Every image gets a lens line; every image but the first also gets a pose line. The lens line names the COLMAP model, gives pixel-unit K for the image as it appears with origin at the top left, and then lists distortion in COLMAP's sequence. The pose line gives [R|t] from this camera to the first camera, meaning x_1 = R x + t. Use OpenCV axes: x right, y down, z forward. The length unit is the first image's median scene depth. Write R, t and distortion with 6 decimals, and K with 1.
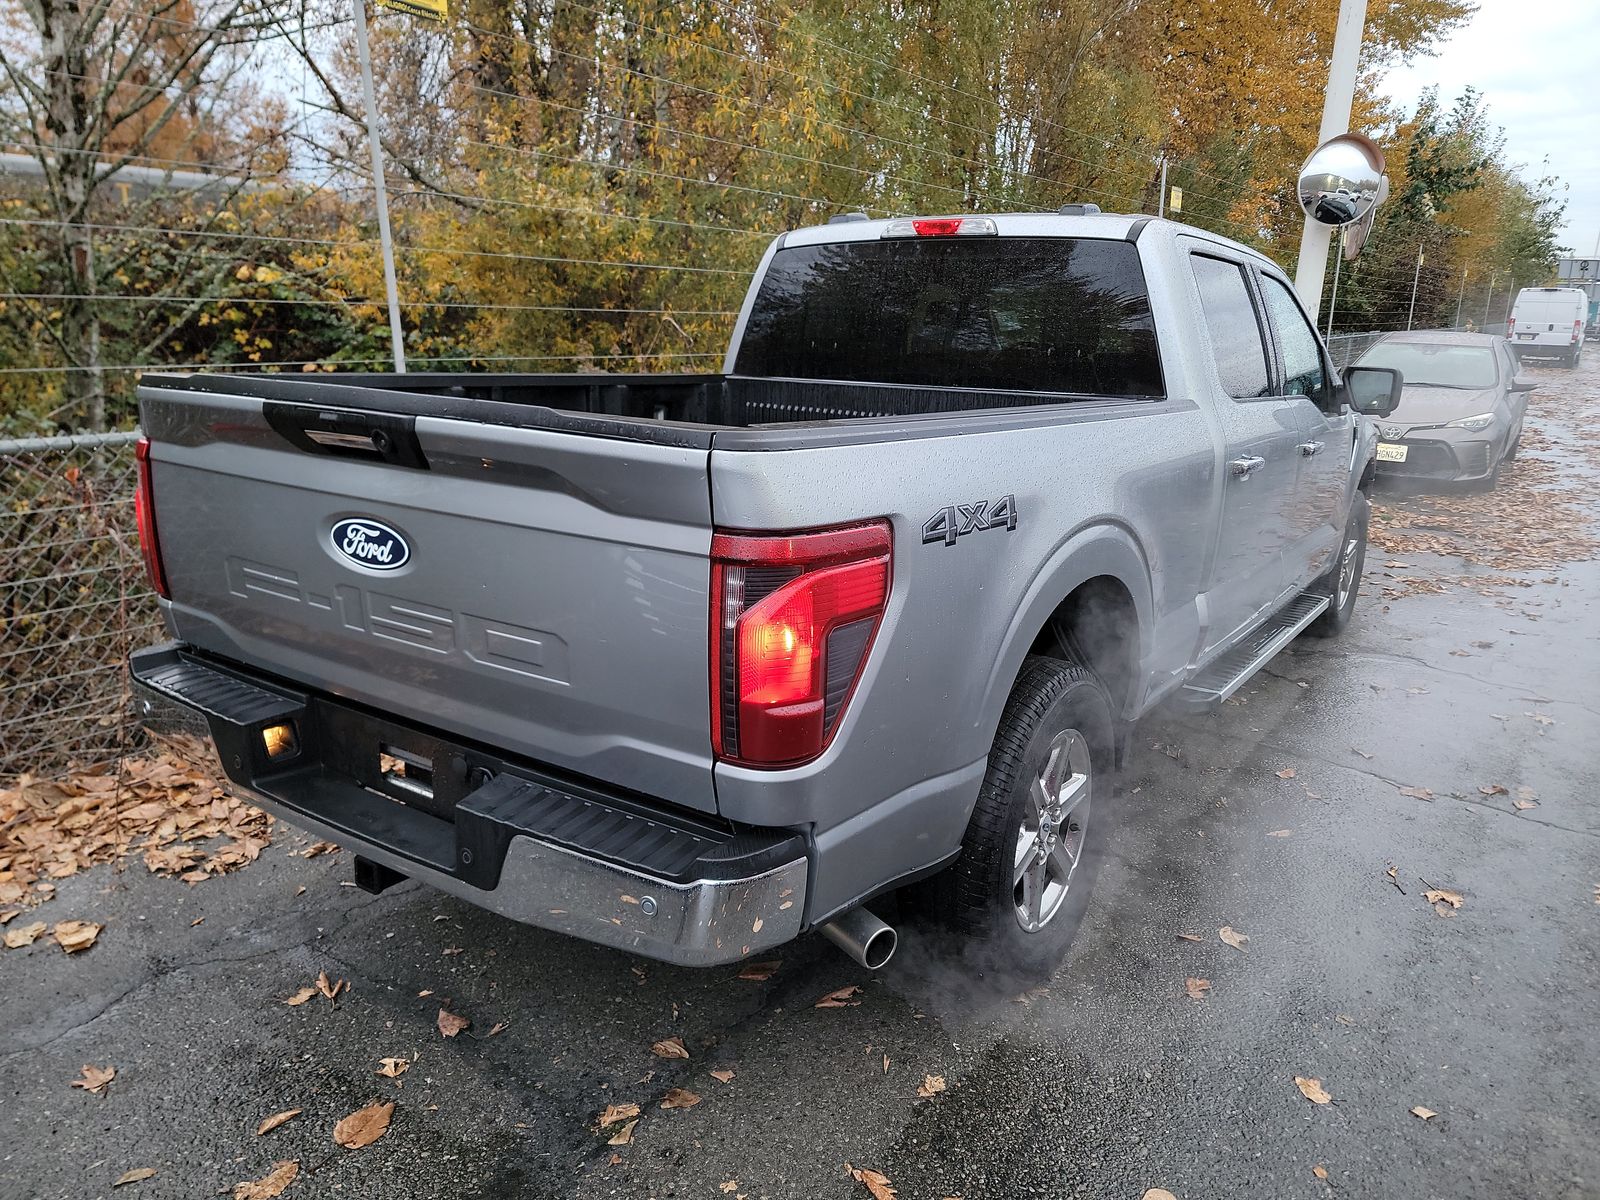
lens RADIAL K [[1110.7, 0, 800.0], [0, 1110.7, 600.0], [0, 0, 1]] dist [0.078329, -0.070655]
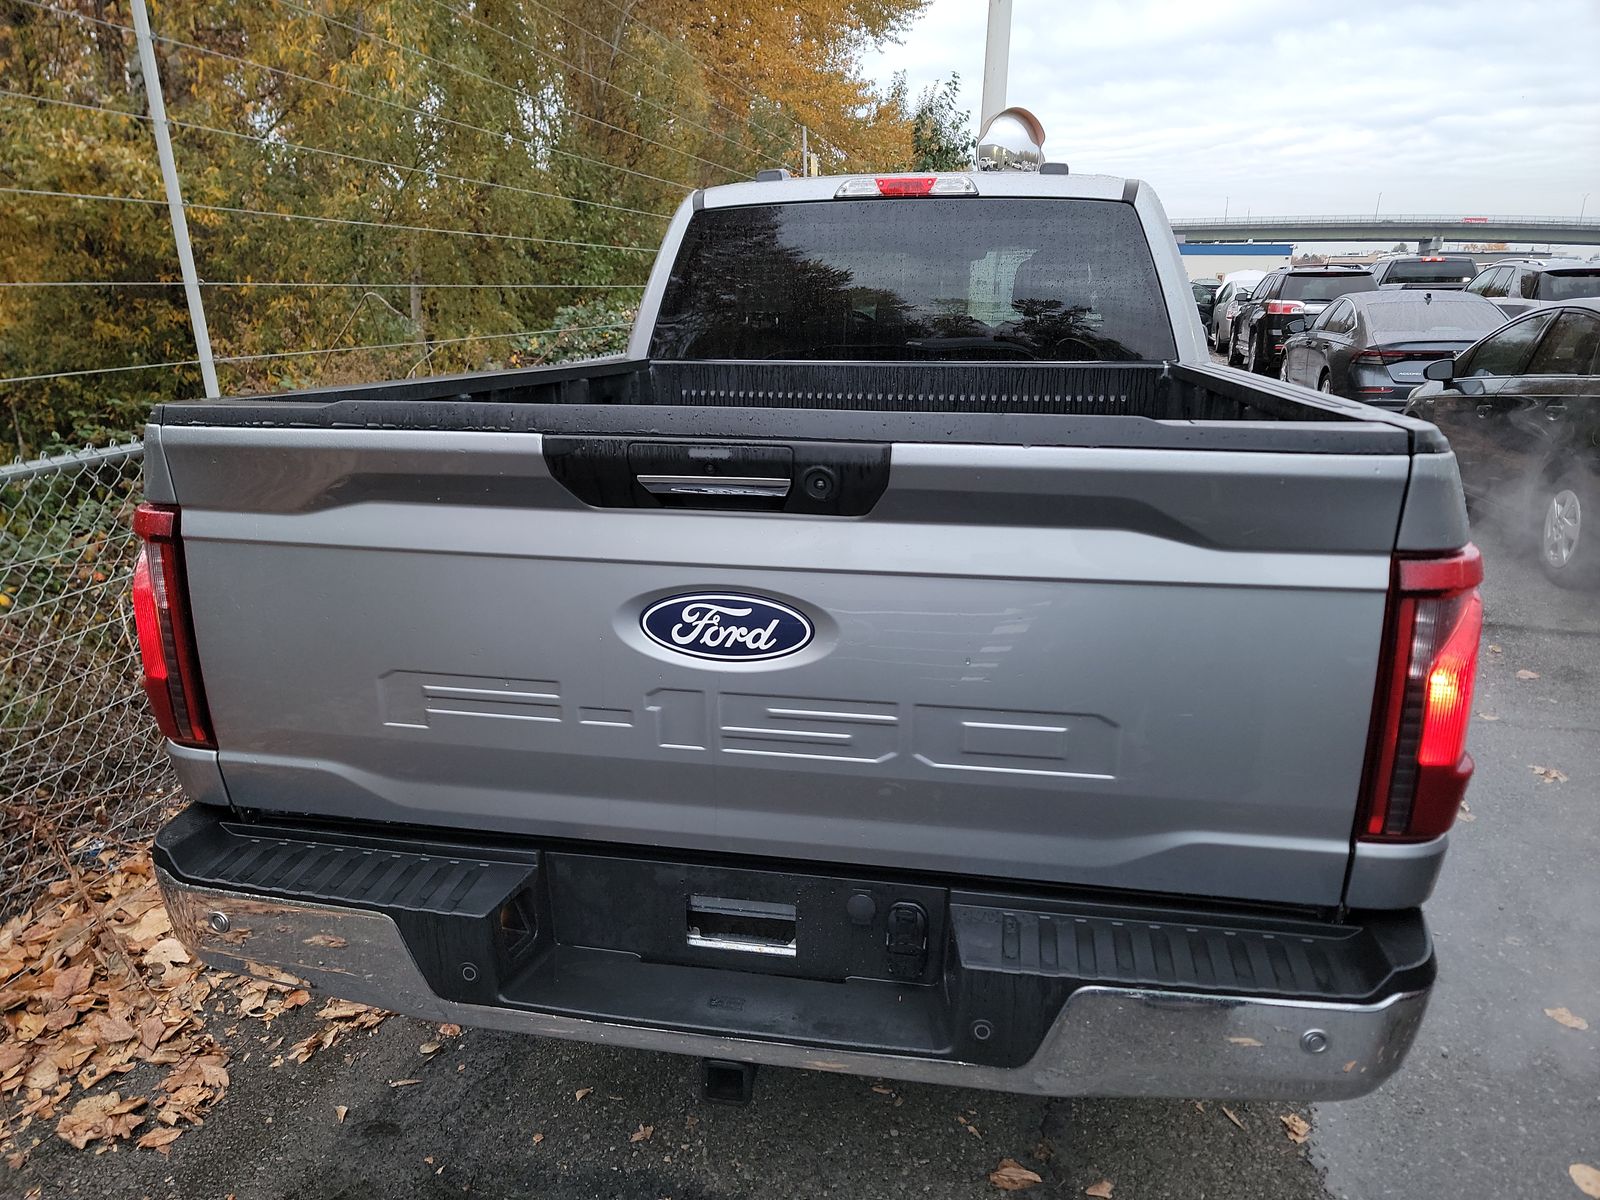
lens RADIAL K [[1110.7, 0, 800.0], [0, 1110.7, 600.0], [0, 0, 1]] dist [0.078329, -0.070655]
pose [[0.915456, -0.130100, 0.380807, -0.396300], [0.120147, 0.991501, 0.049907, -0.063156], [-0.384063, 0.000065, 0.923307, 0.220340]]
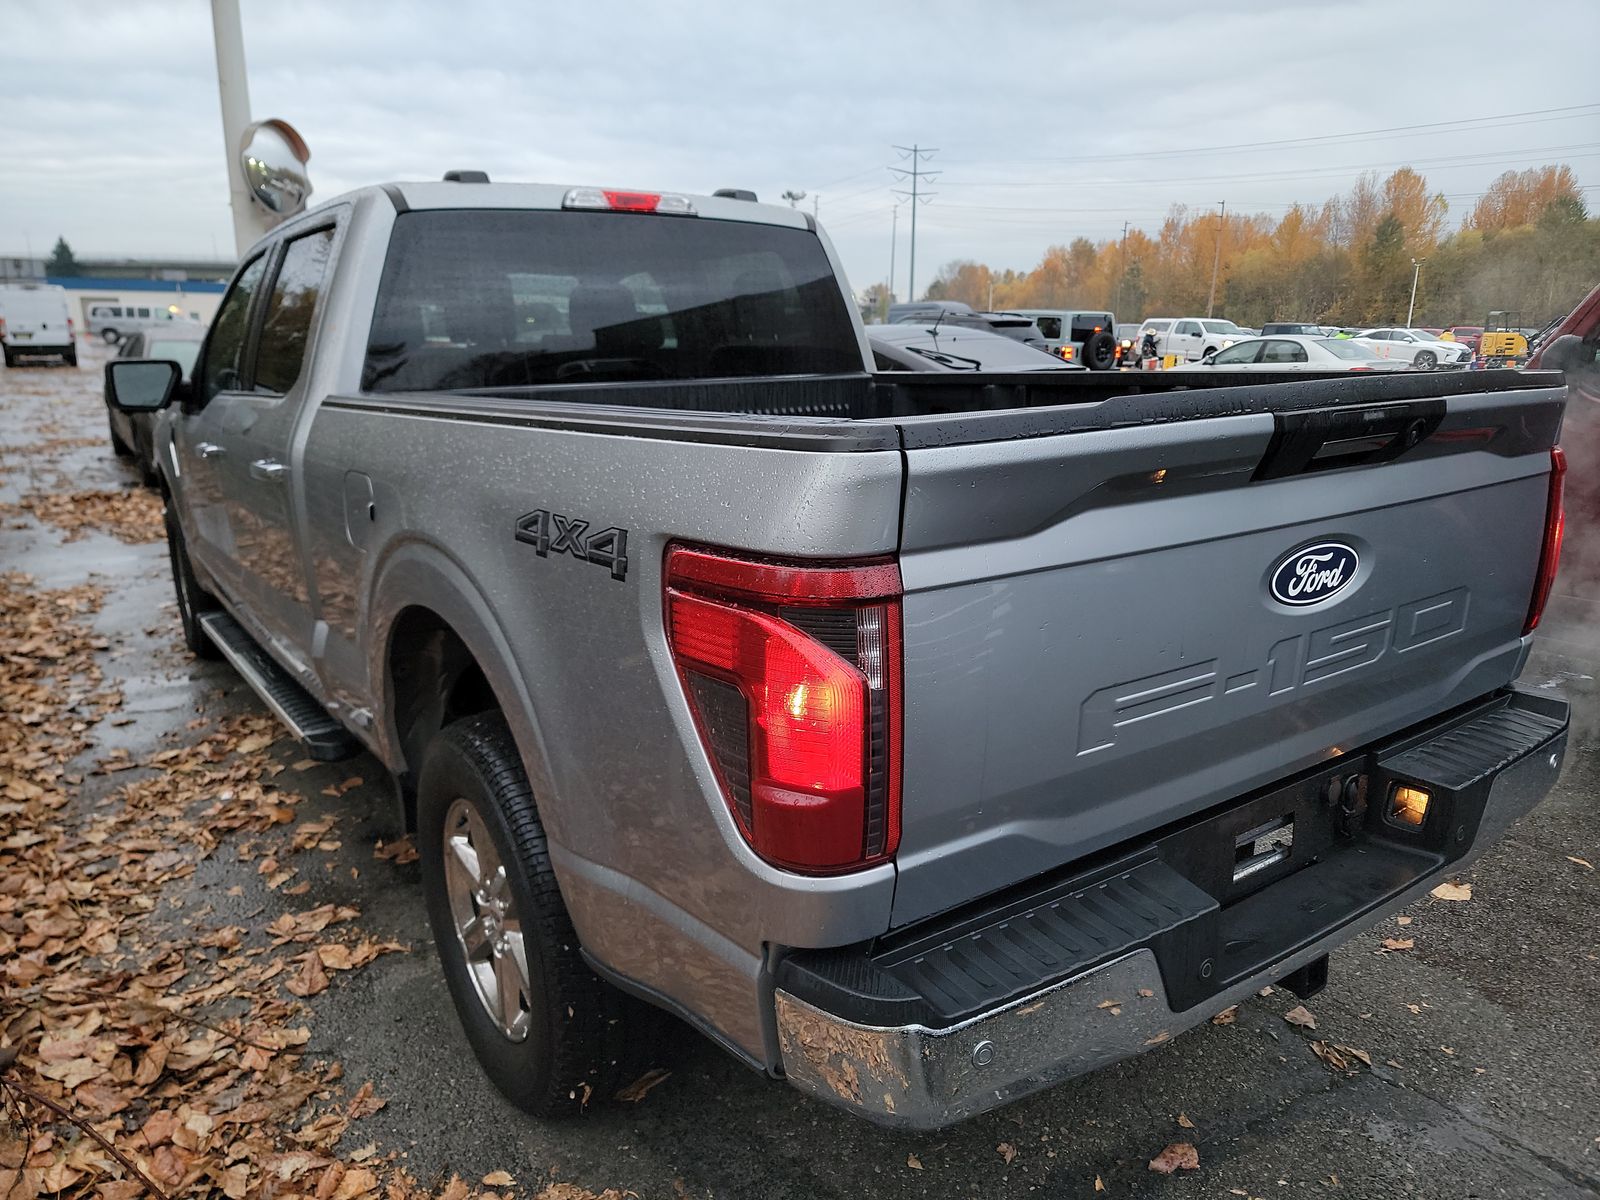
lens RADIAL K [[1118.8, 0, 818.0], [0, 1118.8, 610.2], [0, 0, 1]] dist [0.071384, -0.073731]
pose [[0.333886, -0.255828, 0.907233, -0.818961], [0.248465, 0.952314, 0.177098, -0.169294], [-0.909277, 0.166285, 0.381529, 0.667648]]
